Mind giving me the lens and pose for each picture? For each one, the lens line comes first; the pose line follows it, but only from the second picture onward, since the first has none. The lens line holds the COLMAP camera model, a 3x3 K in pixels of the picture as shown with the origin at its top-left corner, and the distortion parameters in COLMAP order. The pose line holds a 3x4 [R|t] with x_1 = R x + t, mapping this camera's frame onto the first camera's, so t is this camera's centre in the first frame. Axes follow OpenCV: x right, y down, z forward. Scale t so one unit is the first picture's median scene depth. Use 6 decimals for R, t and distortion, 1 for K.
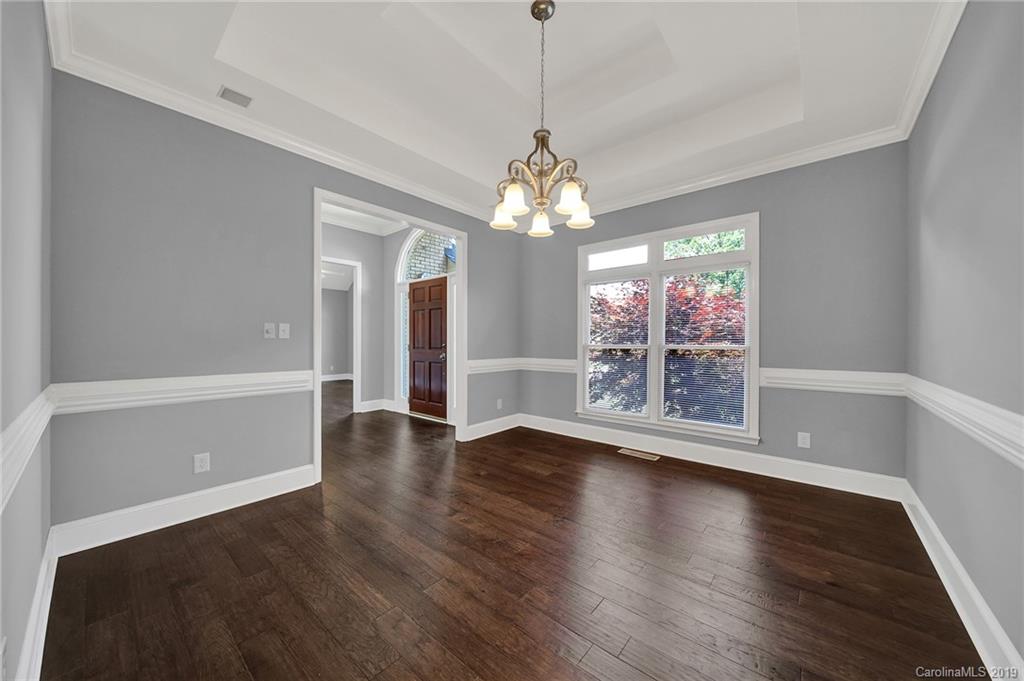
lens RADIAL K [[362.0, 0, 512.9], [0, 362.0, 341.8], [0, 0, 1]] dist [0.001868, -0.000609]
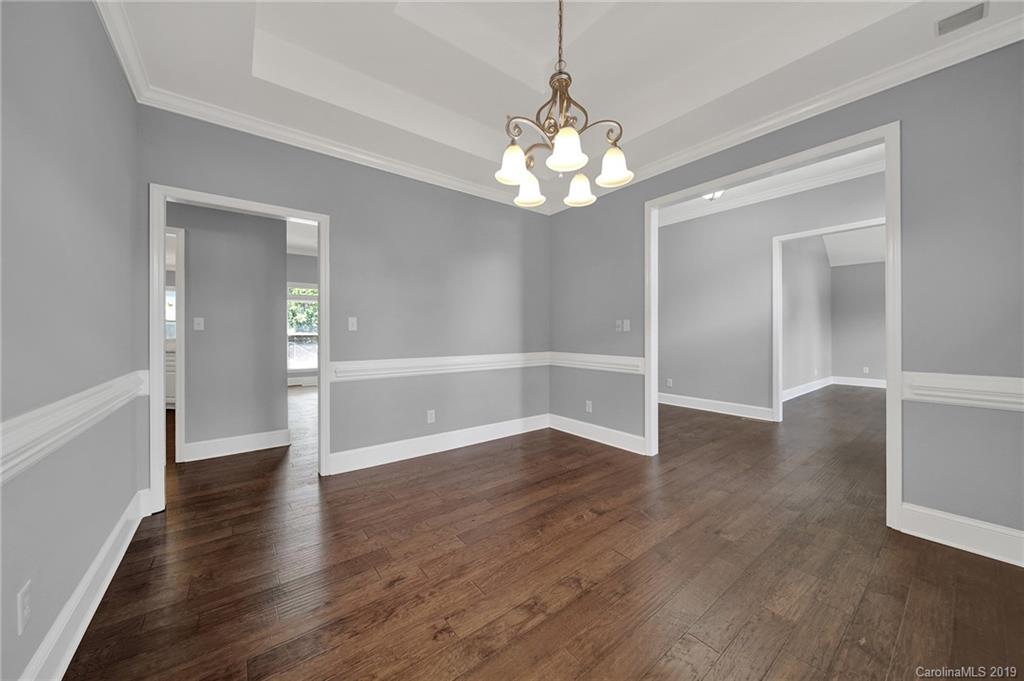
lens RADIAL K [[362.0, 0, 511.1], [0, 362.0, 337.4], [0, 0, 1]] dist [0.001868, -0.000609]
pose [[-0.211807, 0.008586, -0.977274, 0.835338], [-0.005265, 0.999937, 0.009926, 0.002342], [0.977297, 0.007248, -0.211748, 1.000496]]
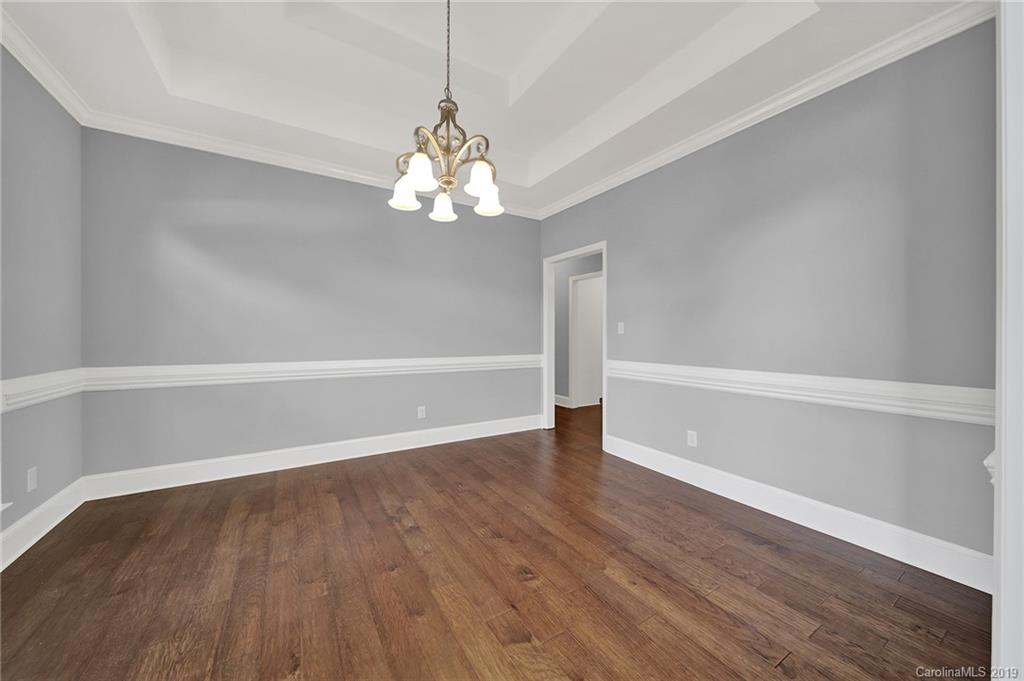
lens RADIAL K [[362.0, 0, 510.1], [0, 362.0, 337.8], [0, 0, 1]] dist [0.001868, -0.000609]
pose [[-0.947117, -0.005180, 0.320847, -0.339172], [-0.000515, 0.999893, 0.014625, -0.010834], [-0.320889, 0.013686, -0.947018, 1.699003]]
